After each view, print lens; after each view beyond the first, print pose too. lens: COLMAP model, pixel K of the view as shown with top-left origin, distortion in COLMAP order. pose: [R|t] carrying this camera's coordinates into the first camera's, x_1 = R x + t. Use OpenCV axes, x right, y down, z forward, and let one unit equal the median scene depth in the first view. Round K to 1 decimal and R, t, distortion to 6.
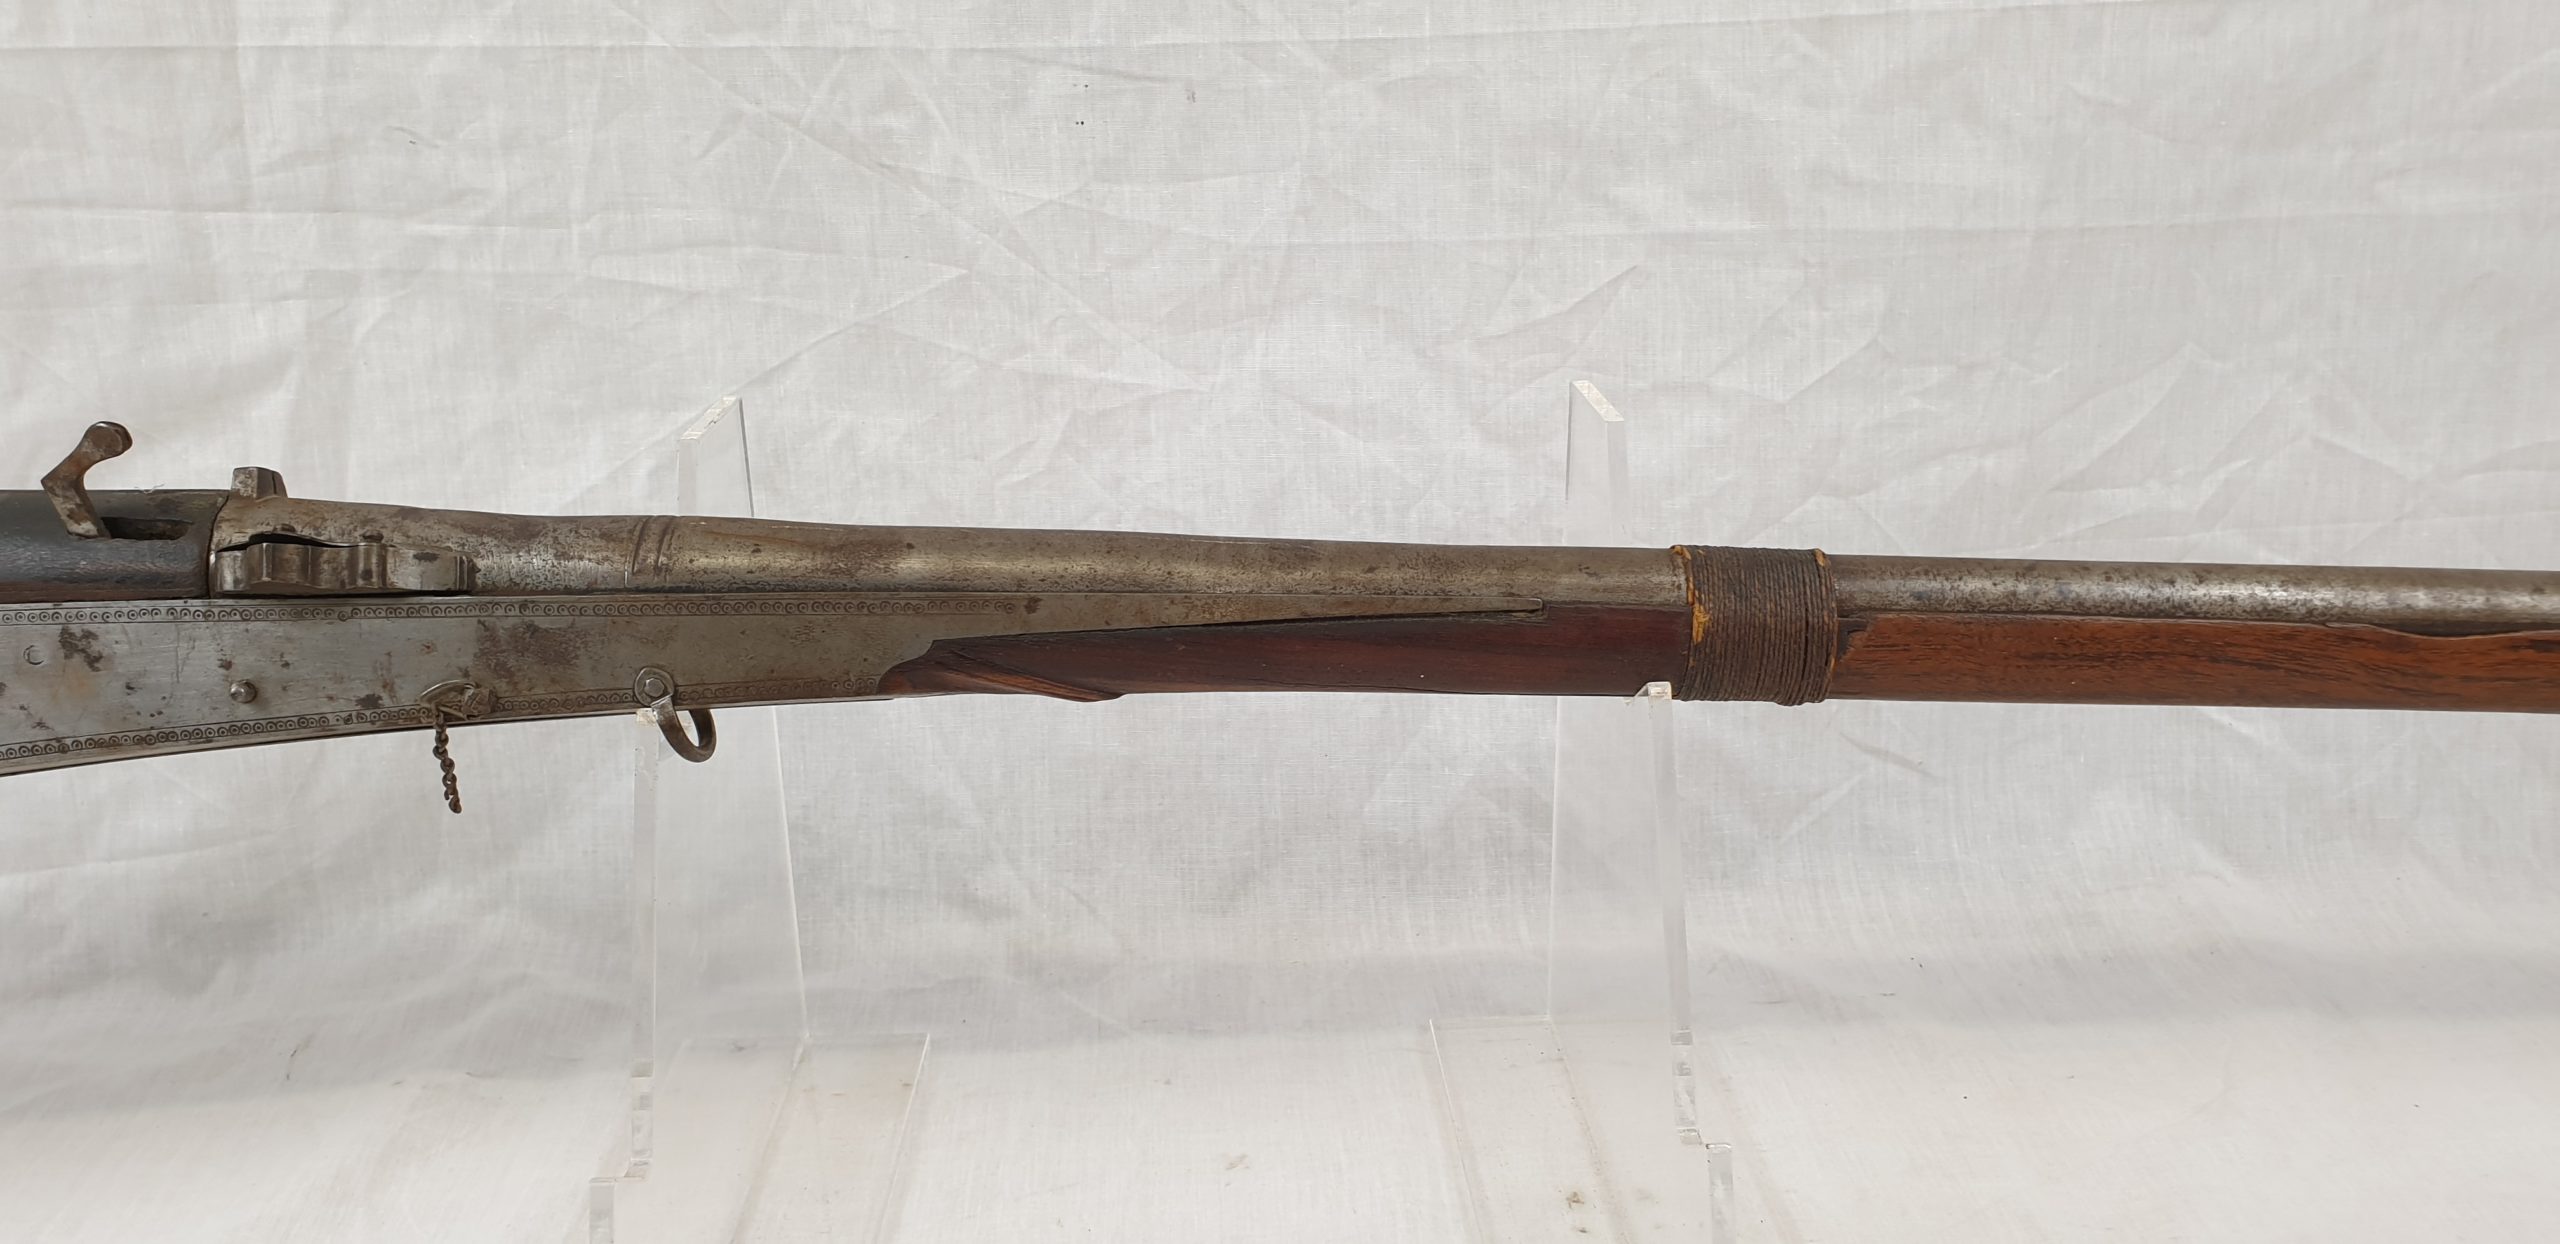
lens RADIAL K [[1918.8, 0, 1325.7], [0, 1918.8, 595.3], [0, 0, 1]] dist [0.031429, -0.043796]
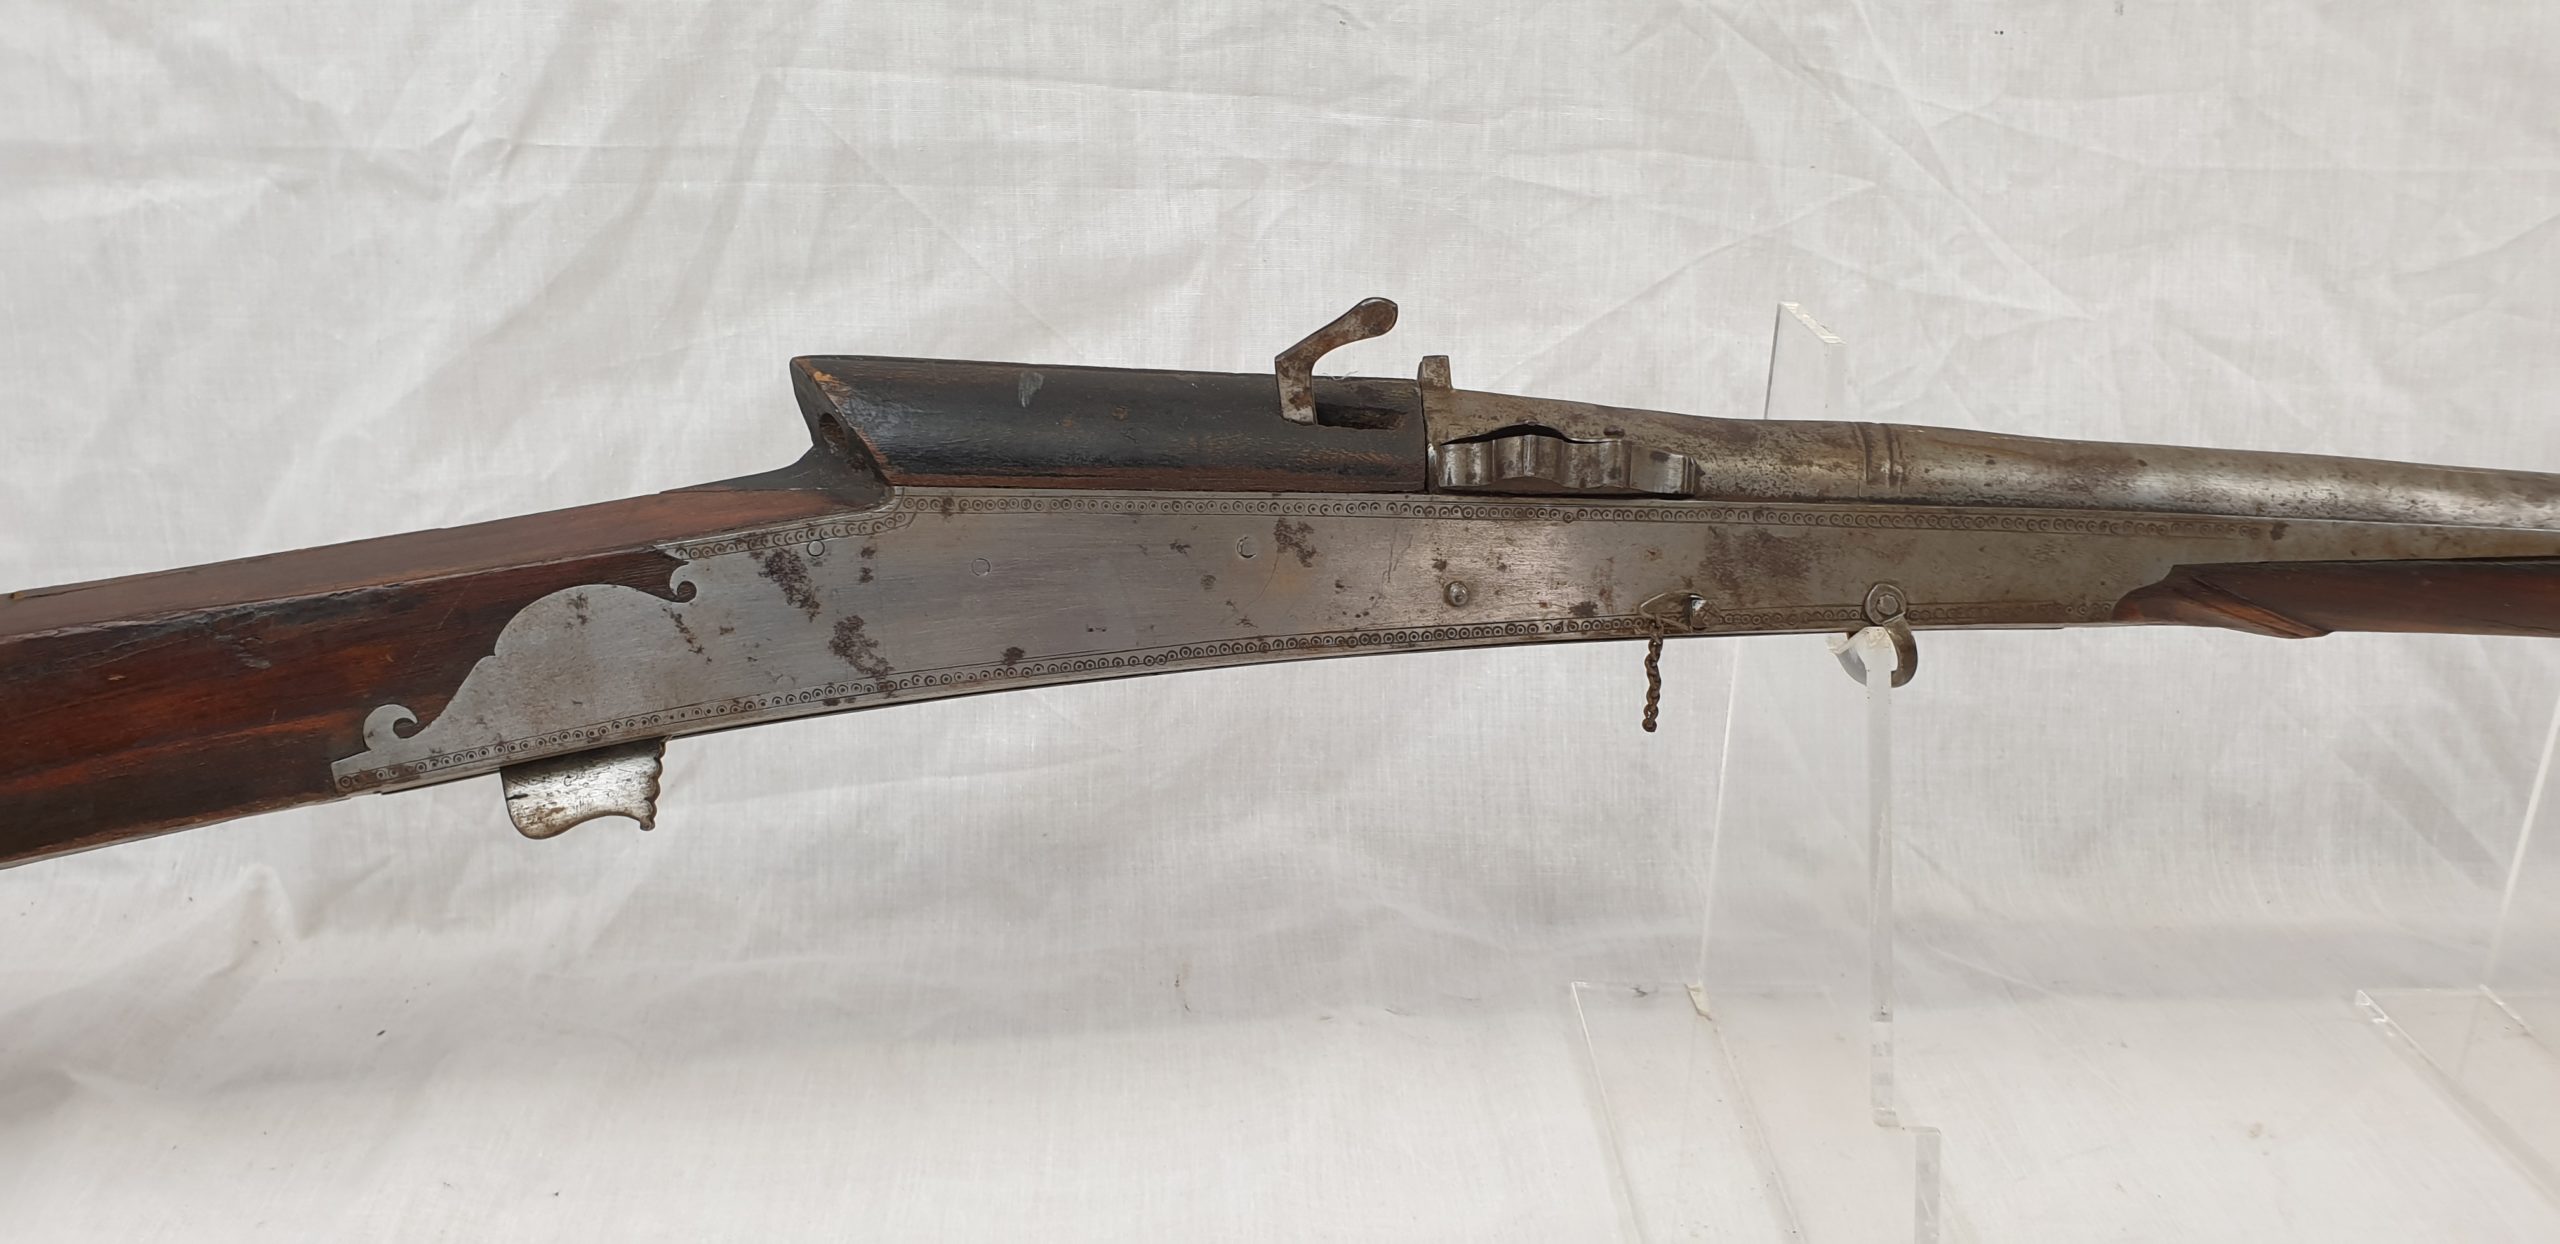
lens RADIAL K [[1918.8, 0, 1321.8], [0, 1918.8, 608.4], [0, 0, 1]] dist [0.031429, -0.043796]
pose [[0.999312, 0.035462, 0.010884, -0.466166], [-0.035703, 0.999102, 0.022828, 0.027867], [-0.010064, -0.023201, 0.999680, 0.053076]]
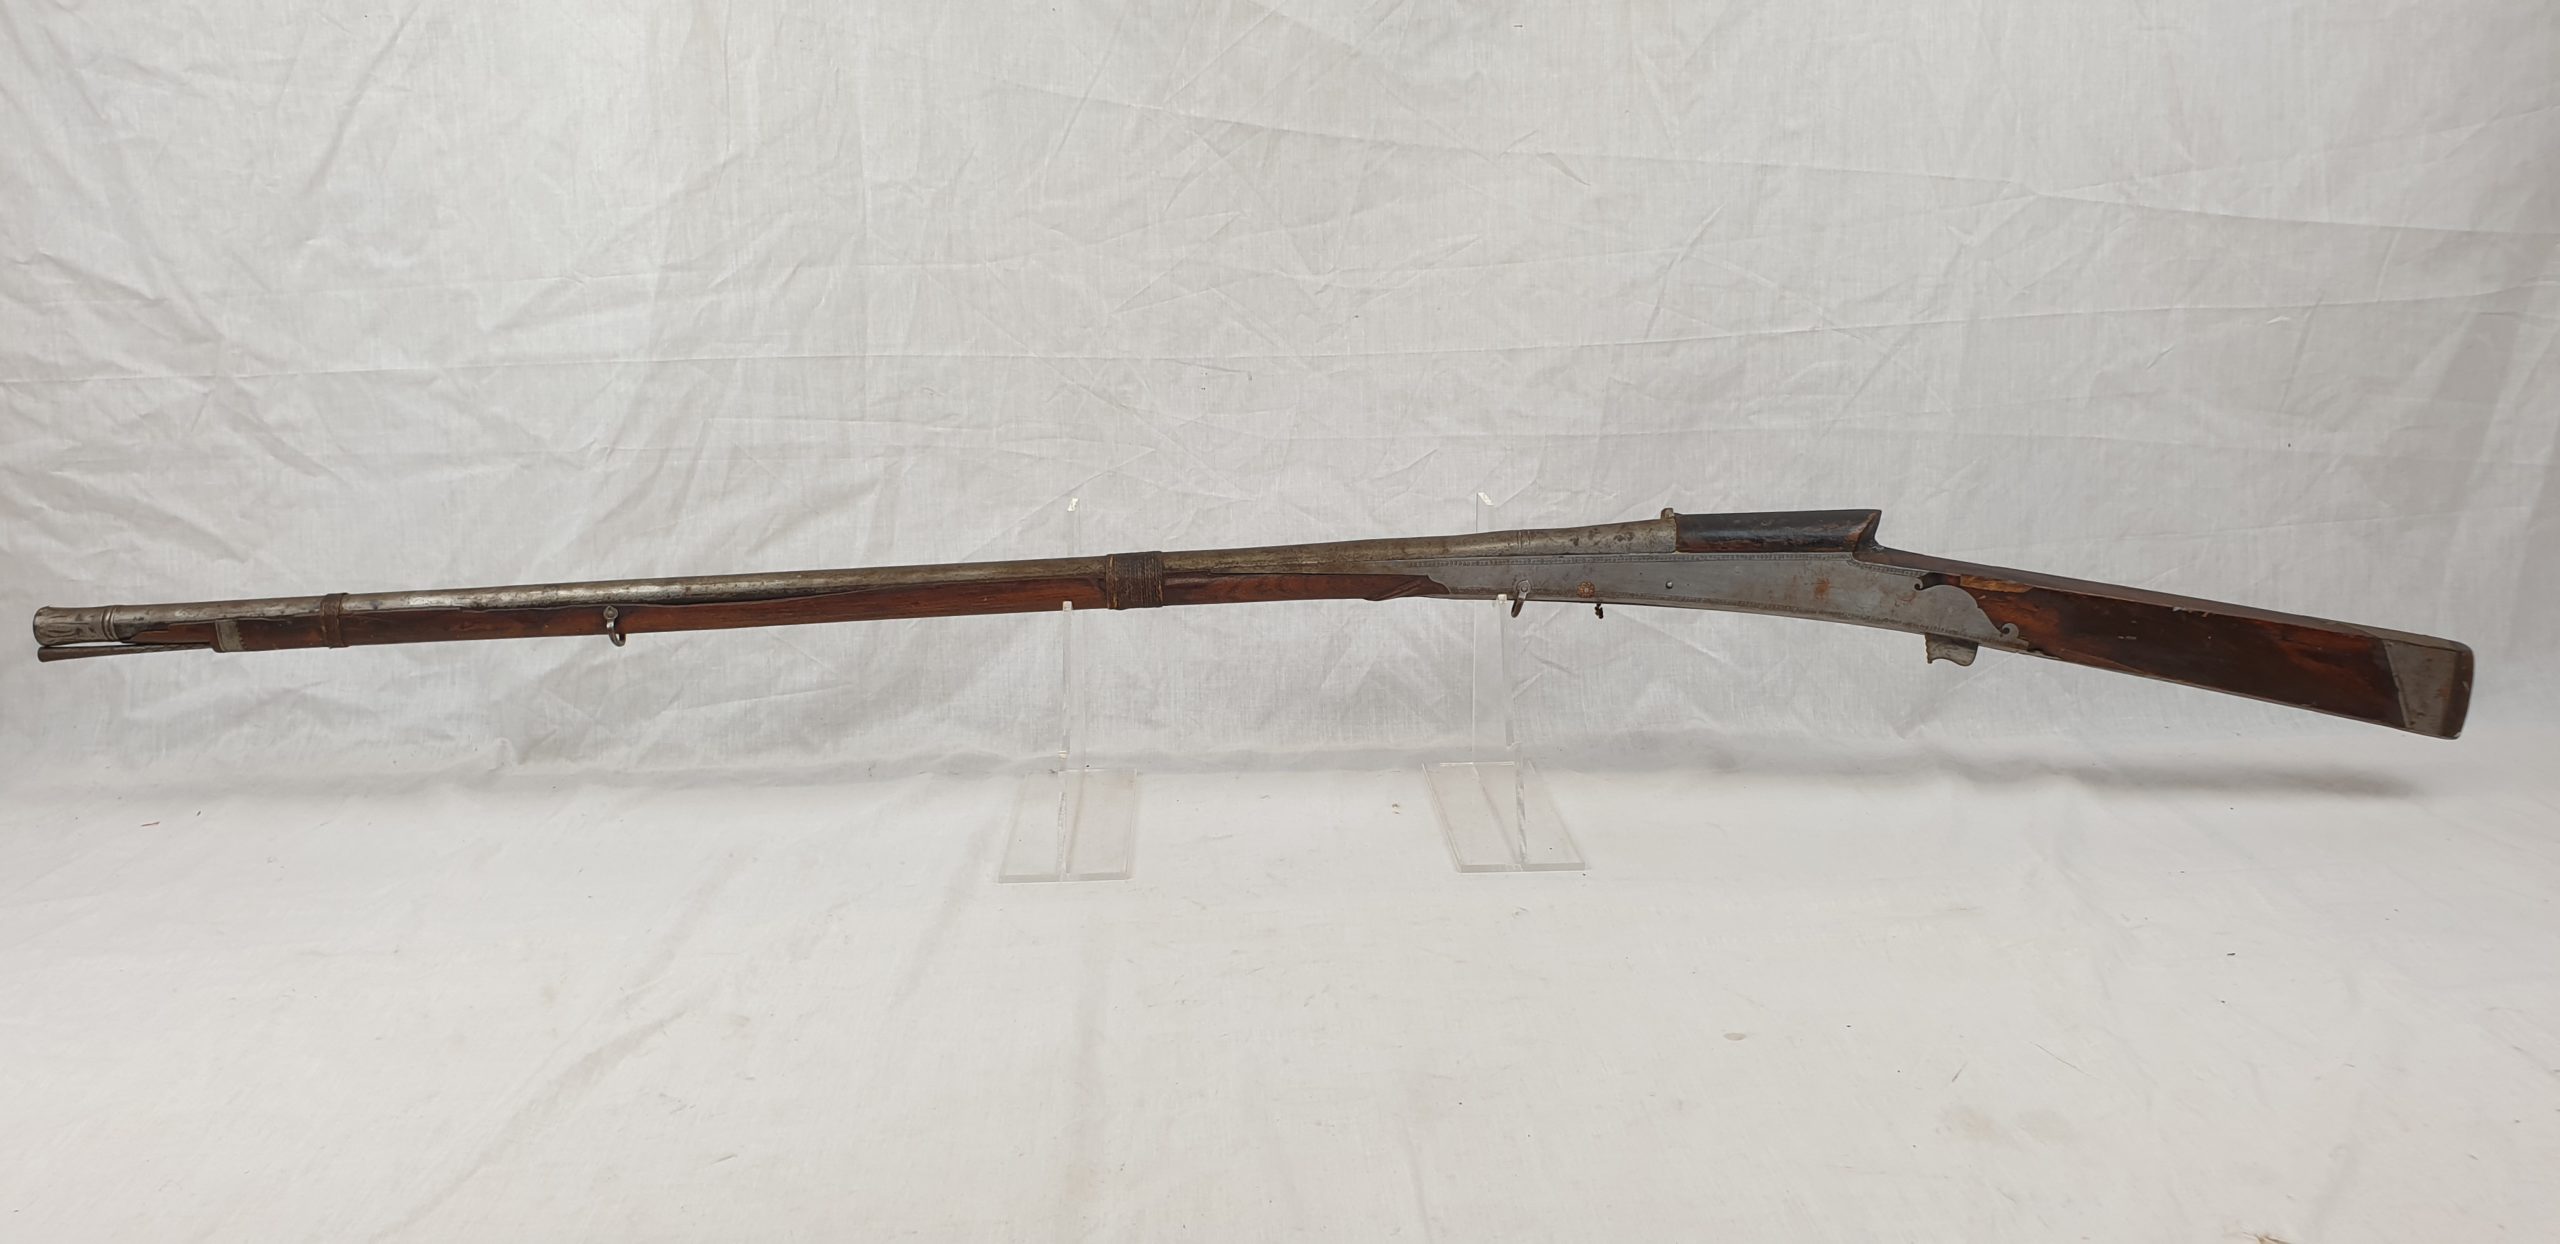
lens RADIAL K [[1918.8, 0, 1311.7], [0, 1918.8, 623.7], [0, 0, 1]] dist [0.031429, -0.043796]
pose [[0.999802, 0.009918, -0.017252, 0.051017], [-0.011437, 0.995852, -0.090270, 0.258383], [0.016285, 0.090449, 0.995768, -1.332406]]
